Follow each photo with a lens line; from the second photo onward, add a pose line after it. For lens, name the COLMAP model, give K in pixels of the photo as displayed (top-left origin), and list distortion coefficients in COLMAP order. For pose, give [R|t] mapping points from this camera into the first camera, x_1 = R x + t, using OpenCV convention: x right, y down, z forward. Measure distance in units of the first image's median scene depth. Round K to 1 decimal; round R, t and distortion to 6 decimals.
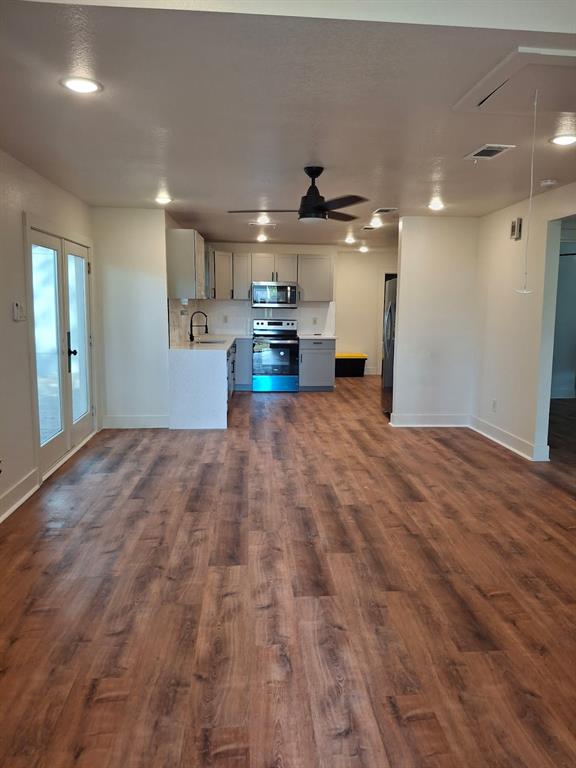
lens RADIAL K [[587.7, 0, 288.0], [0, 587.7, 384.0], [0, 0, 1]] dist [0.002479, 0.000609]
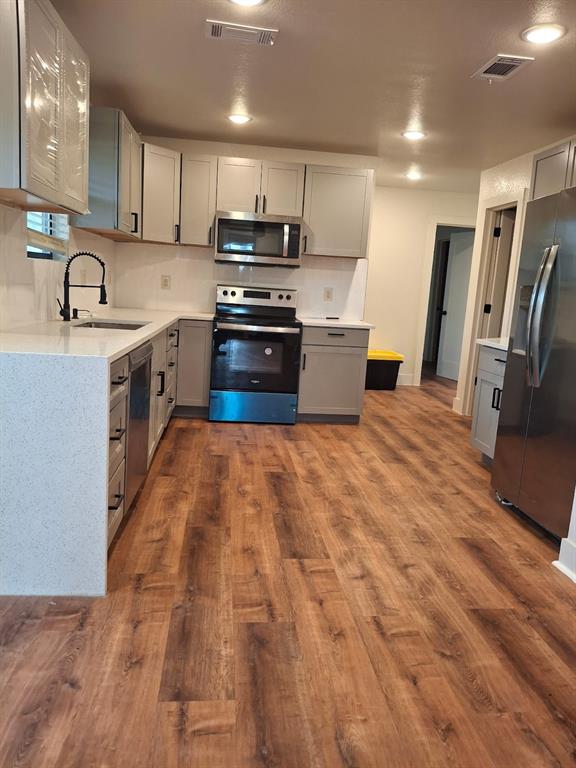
lens RADIAL K [[587.7, 0, 288.0], [0, 587.7, 384.0], [0, 0, 1]] dist [0.002479, 0.000609]
pose [[0.998061, 0.040818, 0.046986, -0.015966], [-0.042241, 0.998666, 0.029700, -0.038426], [-0.045711, -0.031627, 0.998454, 0.466717]]
